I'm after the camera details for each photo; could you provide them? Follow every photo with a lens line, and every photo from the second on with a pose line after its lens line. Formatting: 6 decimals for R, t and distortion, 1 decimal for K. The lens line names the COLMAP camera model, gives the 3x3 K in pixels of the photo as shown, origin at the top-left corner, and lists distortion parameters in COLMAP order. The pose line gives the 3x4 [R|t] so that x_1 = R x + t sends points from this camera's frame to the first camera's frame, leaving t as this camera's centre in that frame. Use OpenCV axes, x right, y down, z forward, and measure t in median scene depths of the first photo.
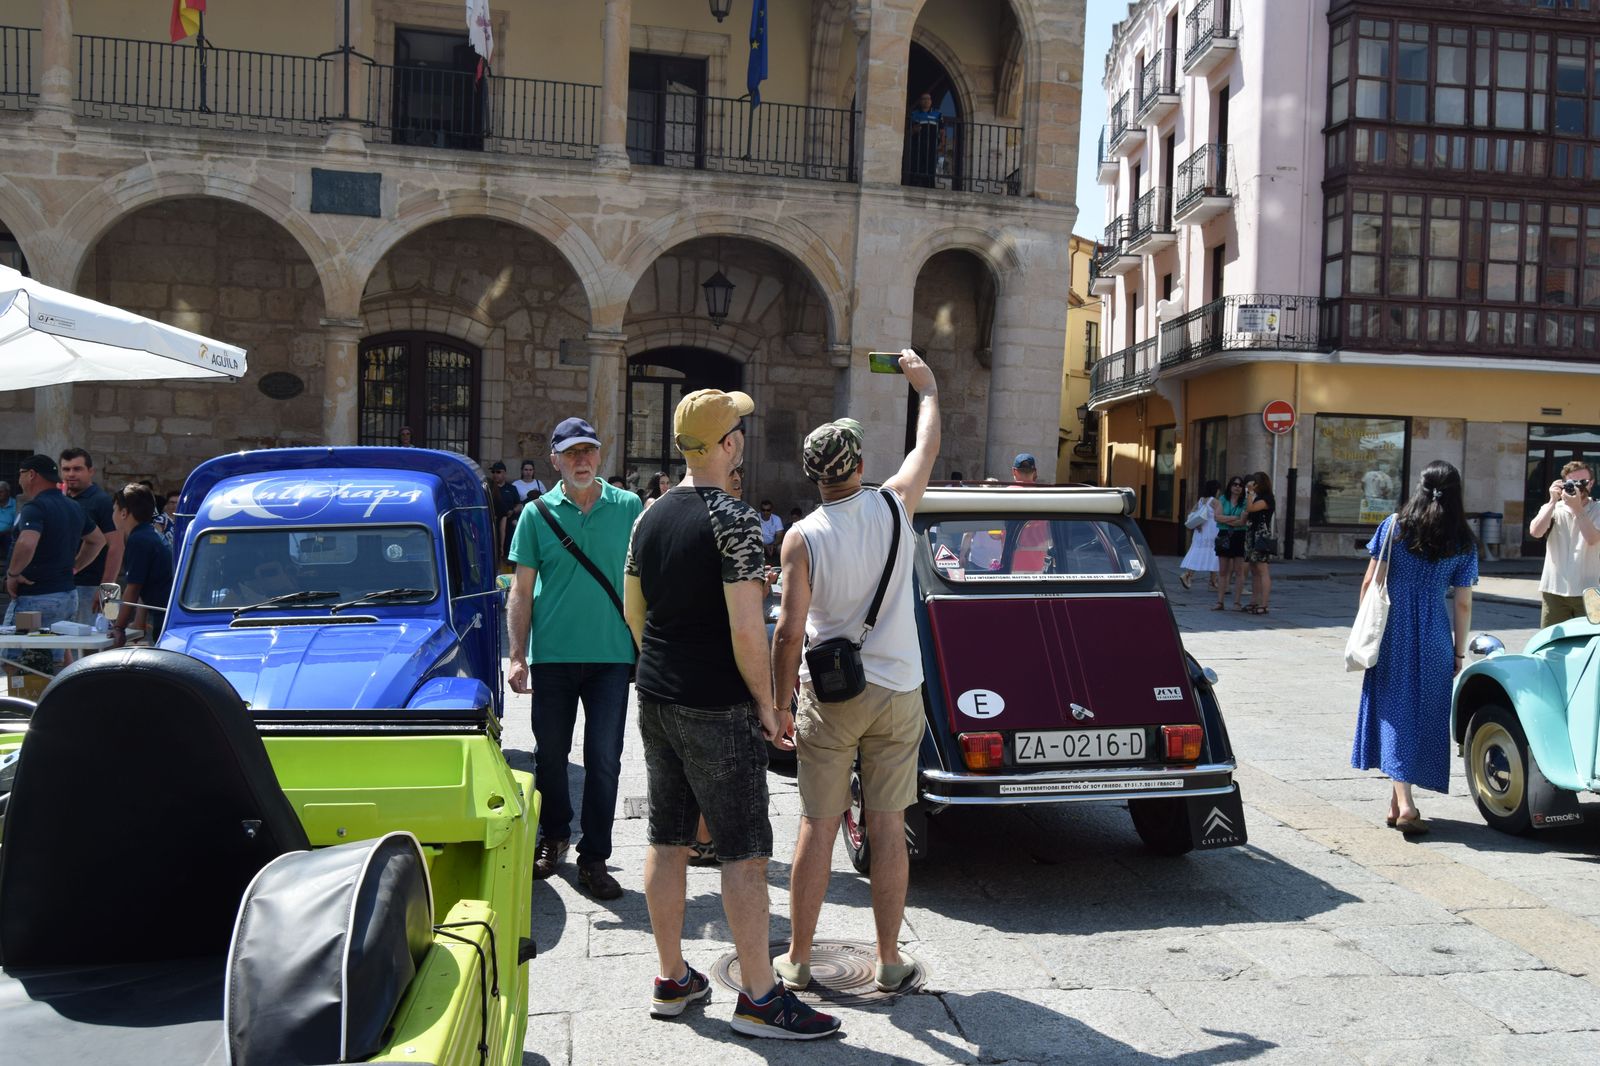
lens RADIAL K [[839.7, 0, 800.0], [0, 839.7, 533.0], [0, 0, 1]] dist [-0.019145, -0.000569]
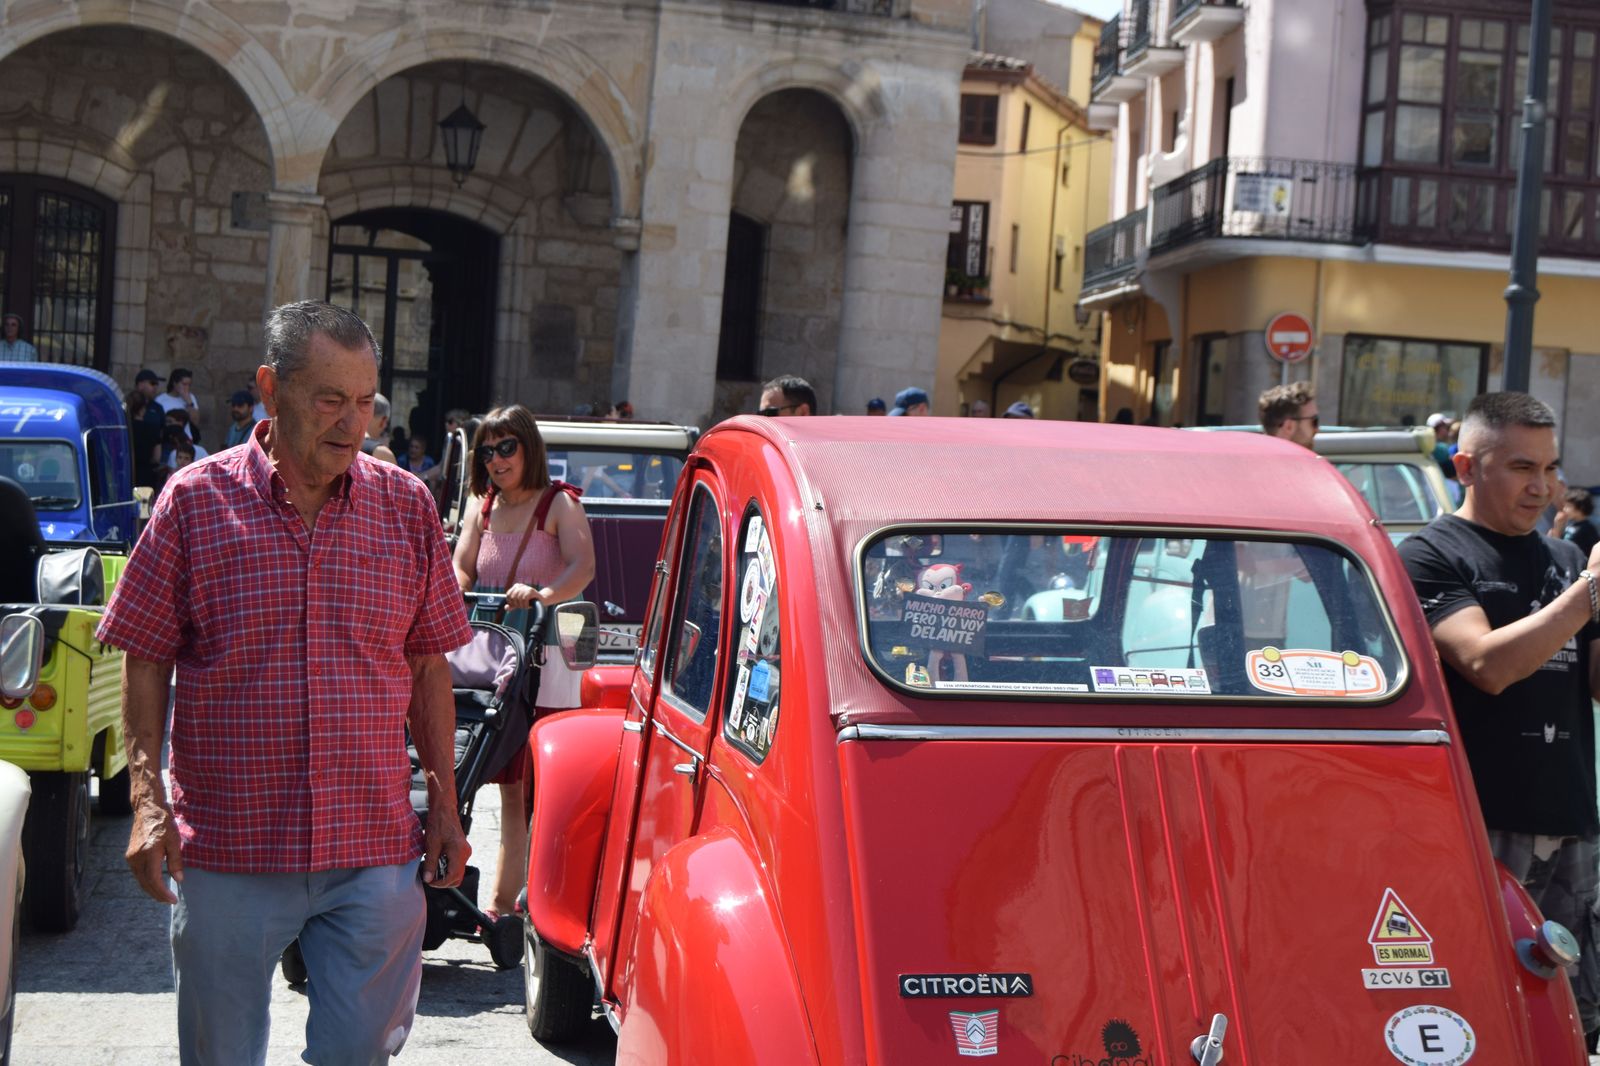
lens RADIAL K [[1690.8, 0, 802.2], [0, 1690.8, 529.5], [0, 0, 1]] dist [-0.022114, -0.000784]
pose [[0.999004, 0.030506, 0.032556, 0.148027], [-0.030881, 0.999461, 0.011099, 0.017380], [-0.032200, -0.012093, 0.999408, -0.413039]]
